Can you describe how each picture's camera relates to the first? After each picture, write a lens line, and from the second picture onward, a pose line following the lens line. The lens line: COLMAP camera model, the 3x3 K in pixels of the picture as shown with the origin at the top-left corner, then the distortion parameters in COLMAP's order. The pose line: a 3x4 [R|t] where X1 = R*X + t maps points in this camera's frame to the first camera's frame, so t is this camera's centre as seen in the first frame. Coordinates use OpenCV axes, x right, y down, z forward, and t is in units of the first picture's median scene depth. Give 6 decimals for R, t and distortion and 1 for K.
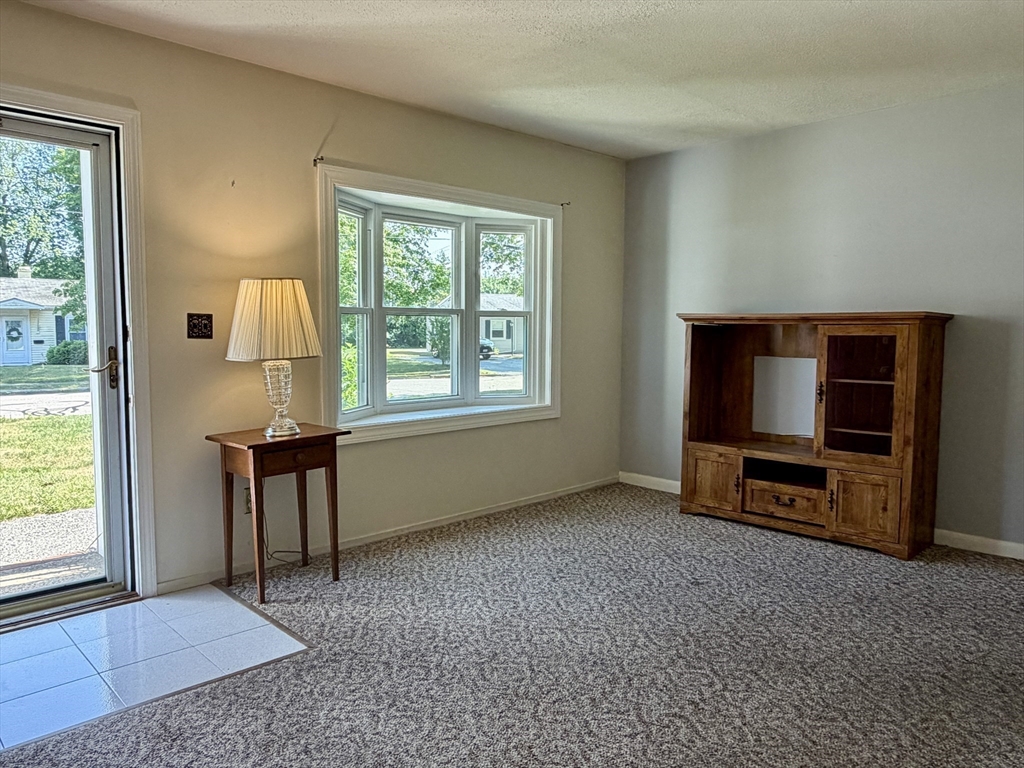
lens RADIAL K [[715.1, 0, 506.6], [0, 715.1, 387.4], [0, 0, 1]] dist [0.039654, -0.068453]
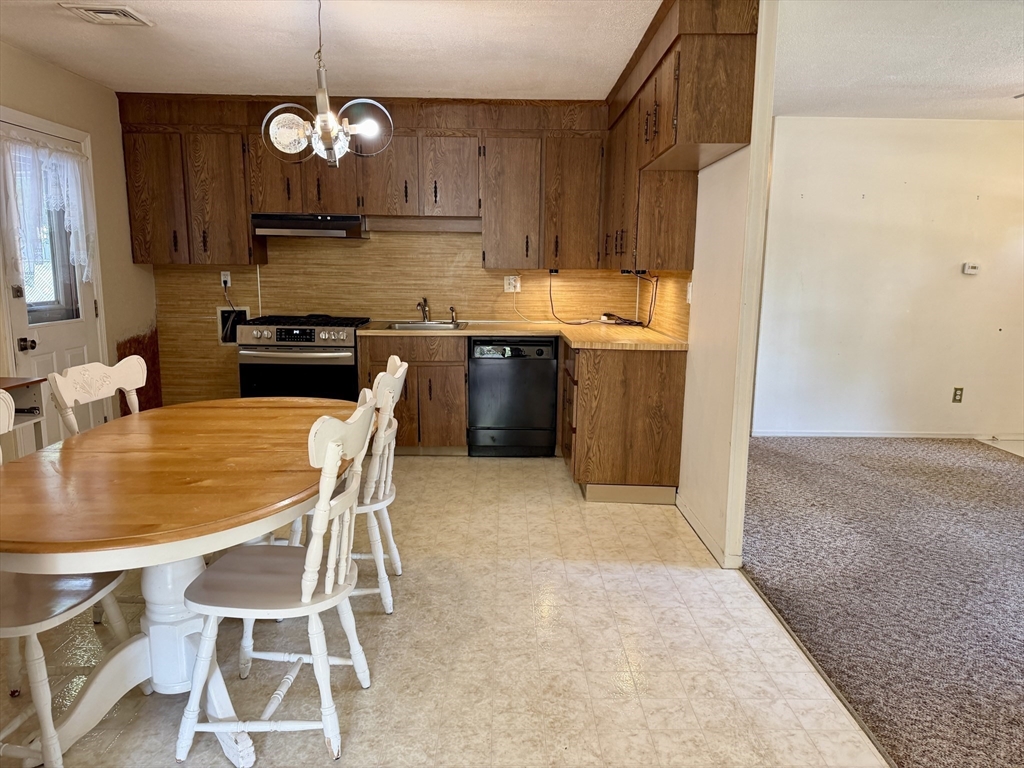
lens RADIAL K [[715.1, 0, 516.2], [0, 715.1, 394.0], [0, 0, 1]] dist [0.039654, -0.068453]
pose [[-0.688360, 0.116653, -0.715928, 1.261104], [-0.074380, 0.970430, 0.229637, -0.090057], [0.721546, 0.211324, -0.659328, 0.736389]]
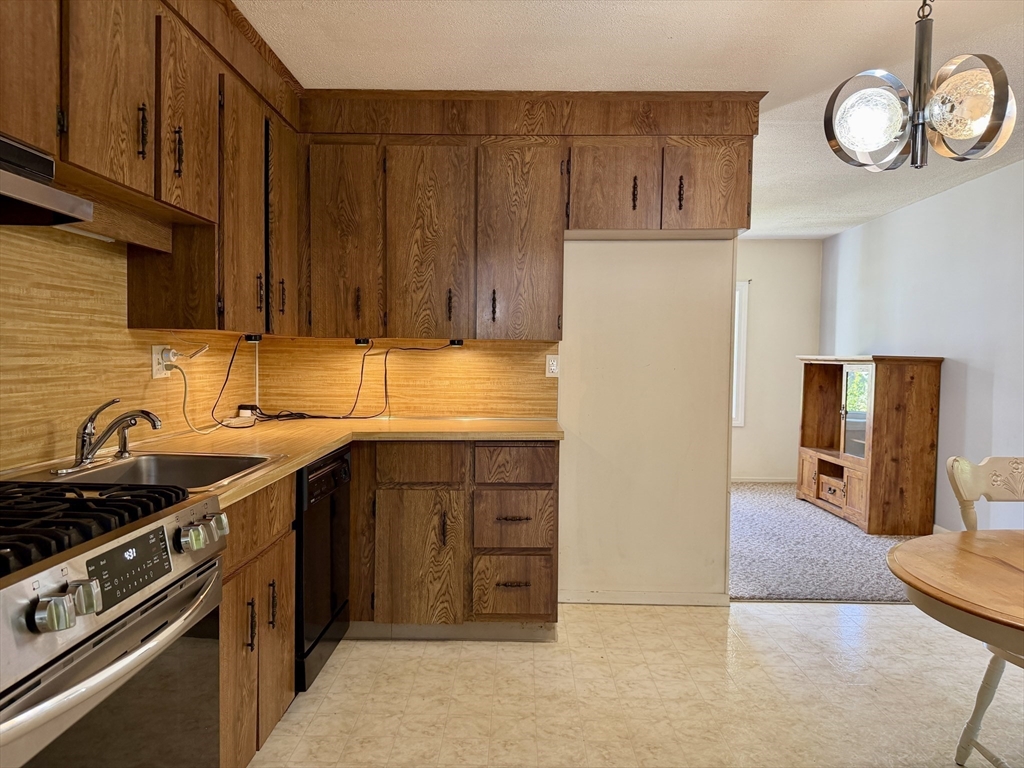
lens RADIAL K [[715.1, 0, 507.6], [0, 715.1, 381.6], [0, 0, 1]] dist [0.039654, -0.068453]
pose [[0.700199, 0.027330, -0.713424, 0.982643], [-0.069003, 0.997180, -0.029523, 0.034681], [0.710605, 0.069901, 0.700110, -0.450837]]
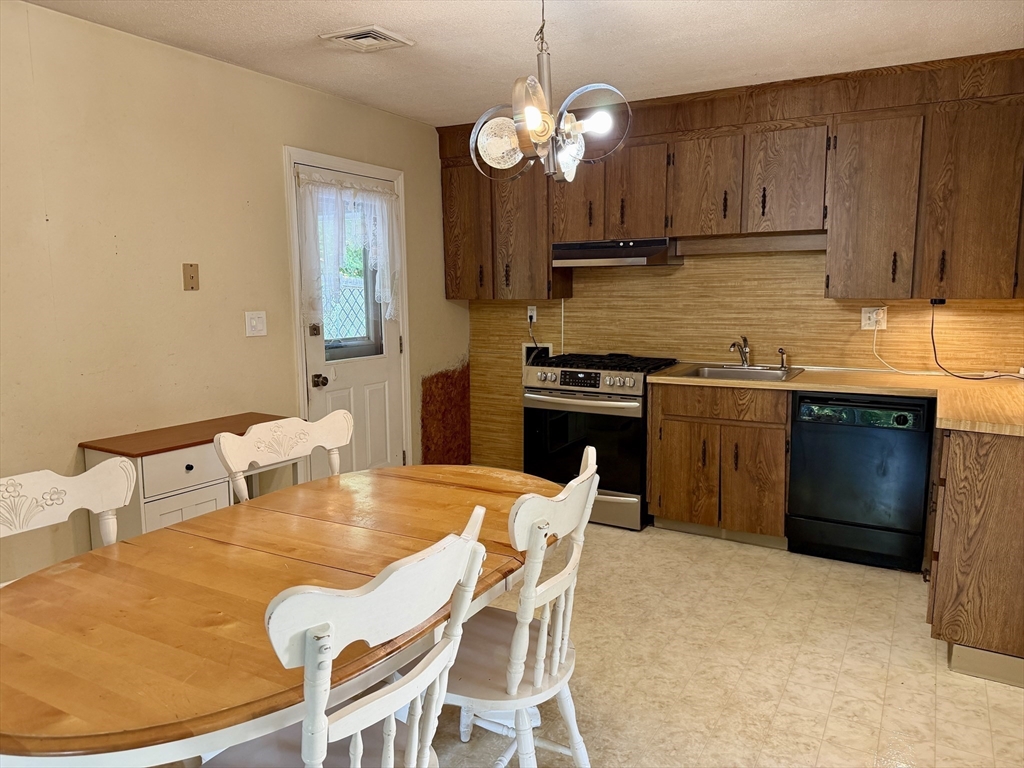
lens RADIAL K [[715.1, 0, 507.8], [0, 715.1, 385.9], [0, 0, 1]] dist [0.039654, -0.068453]
pose [[-0.965380, 0.041192, -0.257574, 1.014619], [-0.015828, 0.976383, 0.215466, -0.095736], [0.260366, 0.212083, -0.941929, 0.613411]]
